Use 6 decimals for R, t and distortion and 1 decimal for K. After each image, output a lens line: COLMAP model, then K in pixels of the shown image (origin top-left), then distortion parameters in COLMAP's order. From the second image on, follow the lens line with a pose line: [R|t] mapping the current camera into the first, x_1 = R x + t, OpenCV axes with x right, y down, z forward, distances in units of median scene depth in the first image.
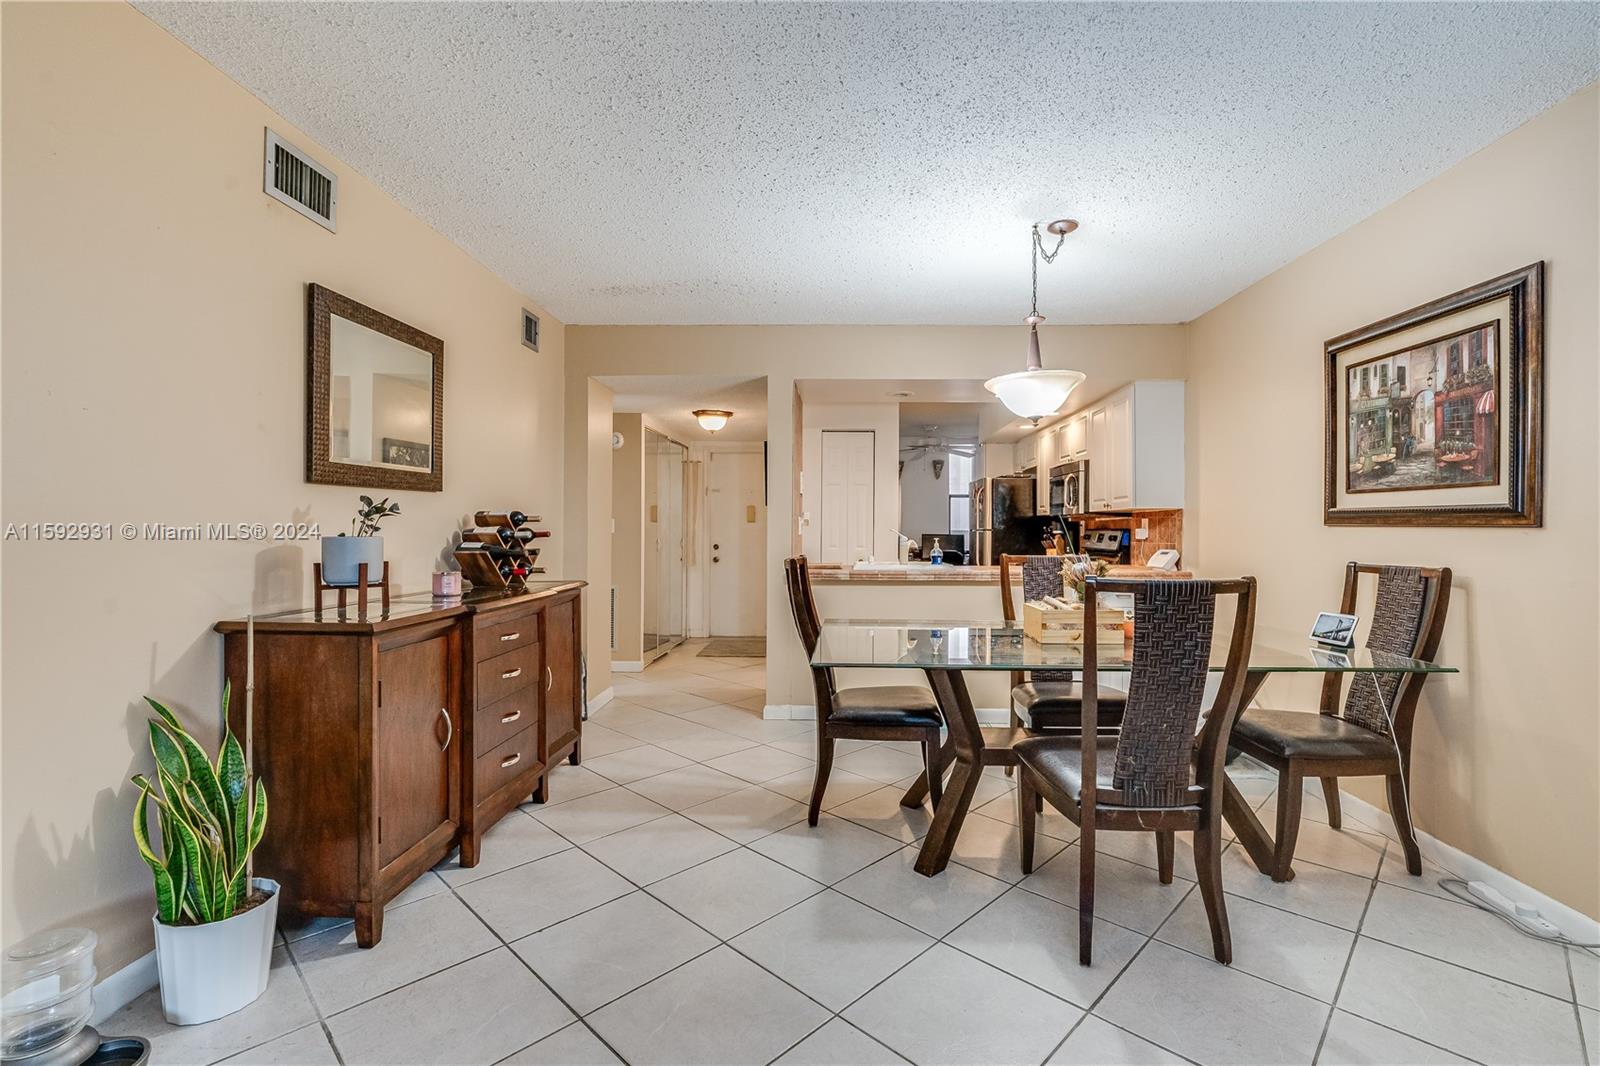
lens RADIAL K [[714.9, 0, 828.4], [0, 714.9, 532.6], [0, 0, 1]] dist [-0.001575, -0.000250]
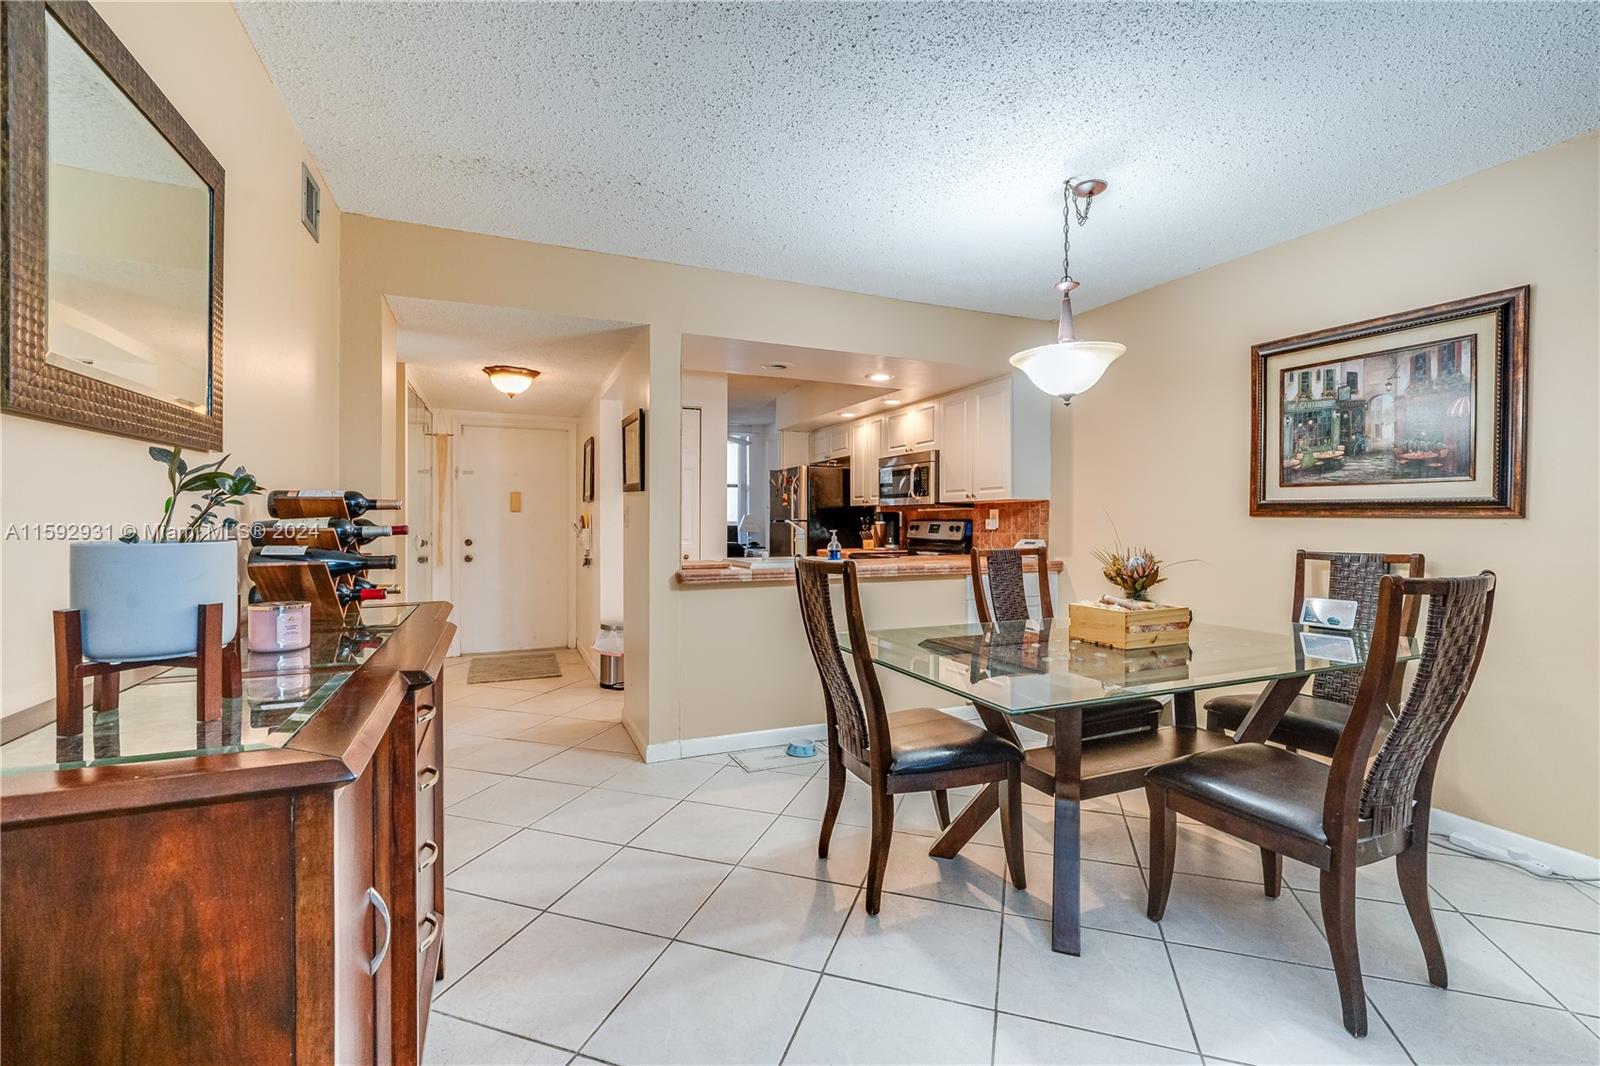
lens RADIAL K [[691.1, 0, 809.7], [0, 691.1, 525.6], [0, 0, 1]] dist [0.000470, 0.000253]
pose [[0.904350, -0.005404, 0.426758, -0.378844], [0.003850, 0.999982, 0.004503, -0.003125], [-0.426775, -0.002430, 0.904354, 0.358501]]
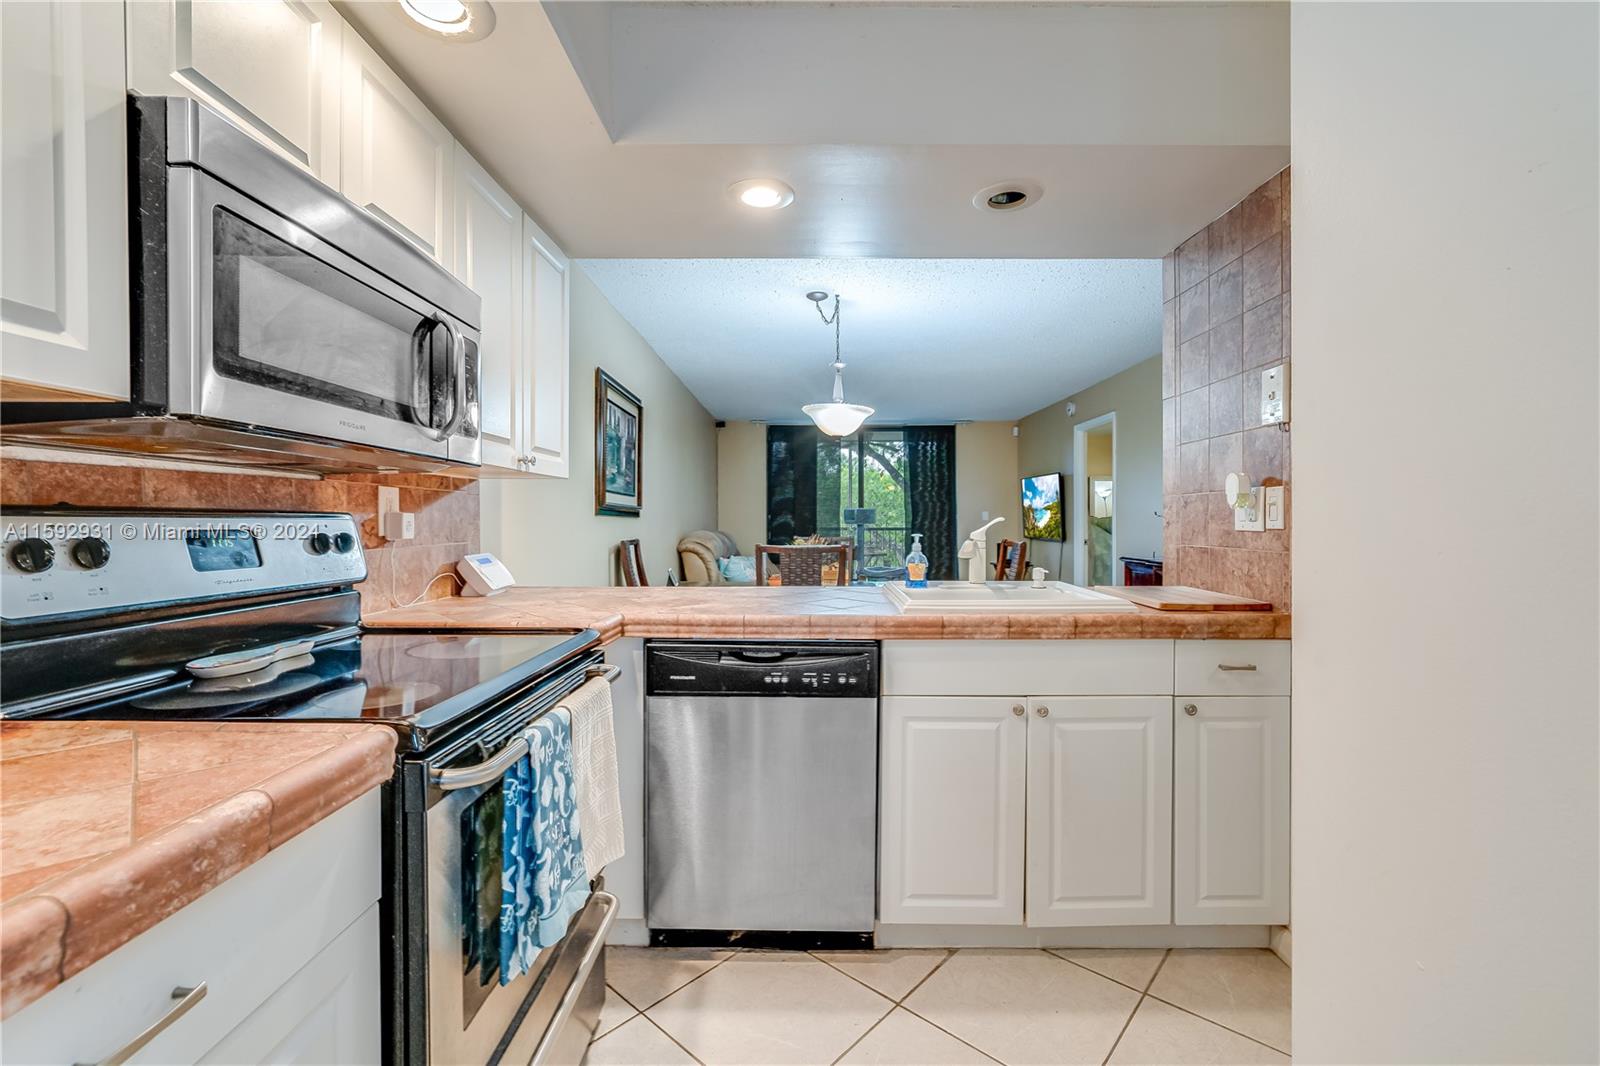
lens RADIAL K [[691.1, 0, 809.7], [0, 691.1, 525.6], [0, 0, 1]] dist [0.000470, 0.000253]
pose [[-0.999721, -0.002225, -0.023499, 0.375994], [-0.002475, 0.999941, 0.010598, -0.005671], [0.023474, 0.010653, -0.999668, 2.345786]]
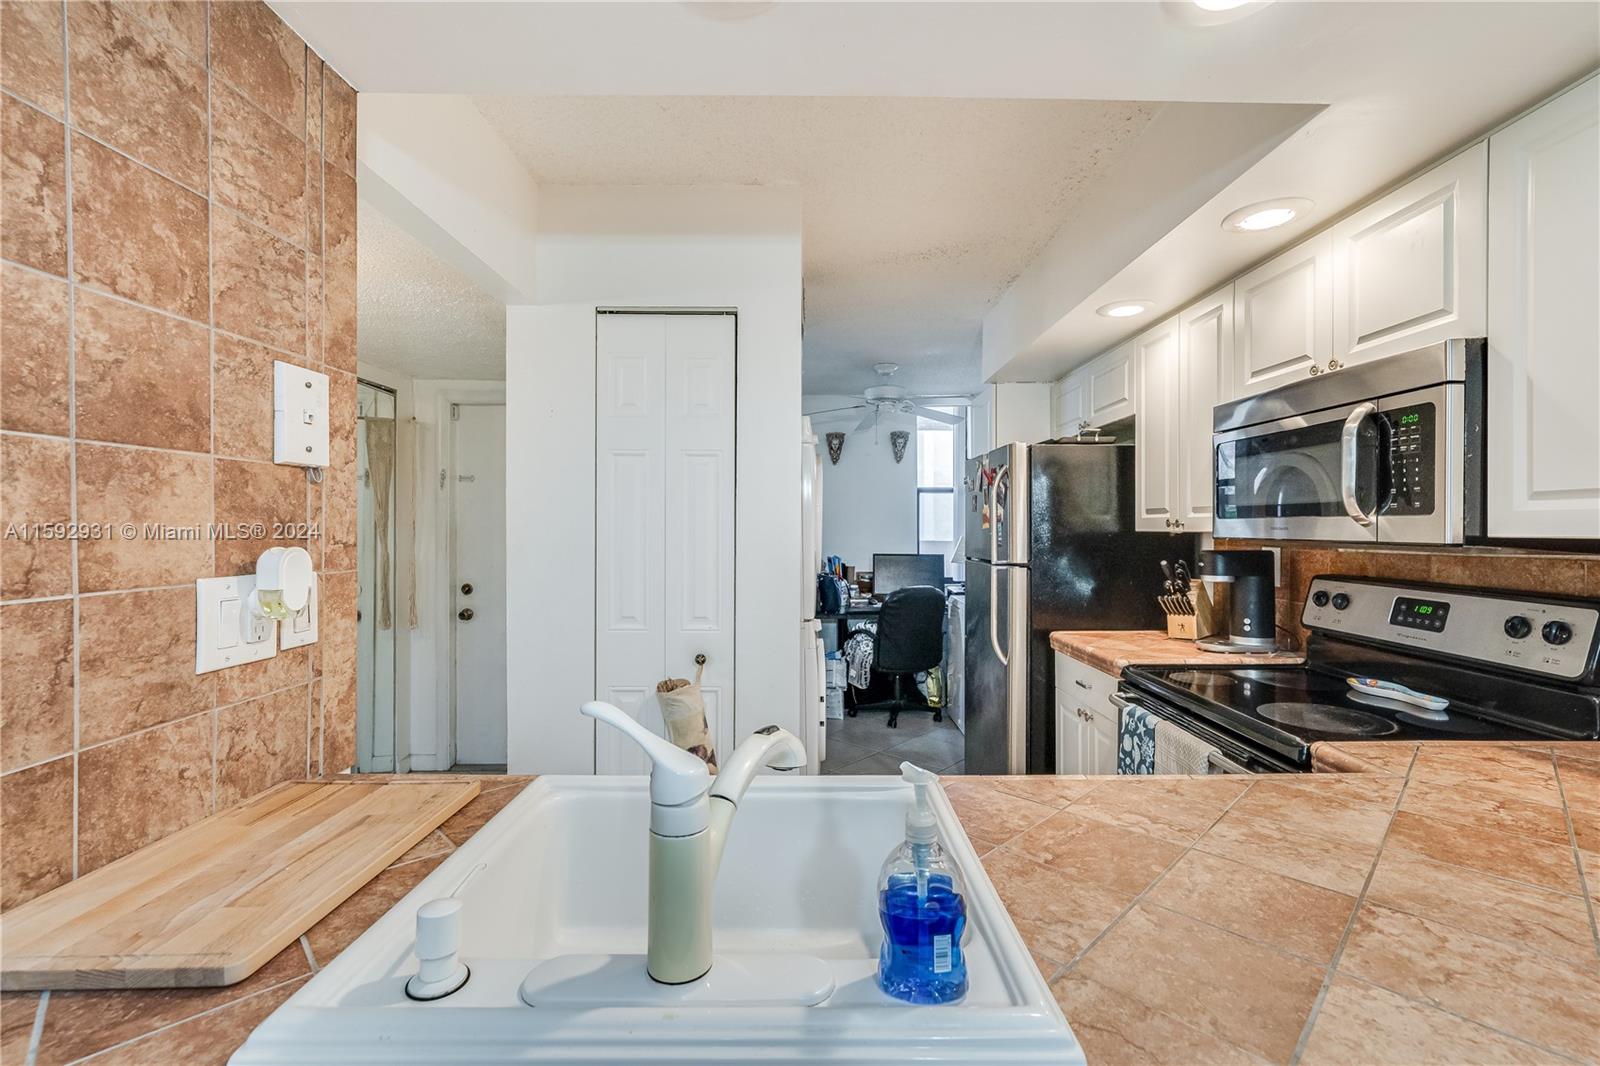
lens RADIAL K [[691.1, 0, 809.7], [0, 691.1, 525.6], [0, 0, 1]] dist [0.000470, 0.000253]
pose [[0.999599, -0.002758, 0.028191, 0.194537], [0.002916, 0.999980, -0.005564, -0.058413], [-0.028175, 0.005644, 0.999587, 1.339829]]
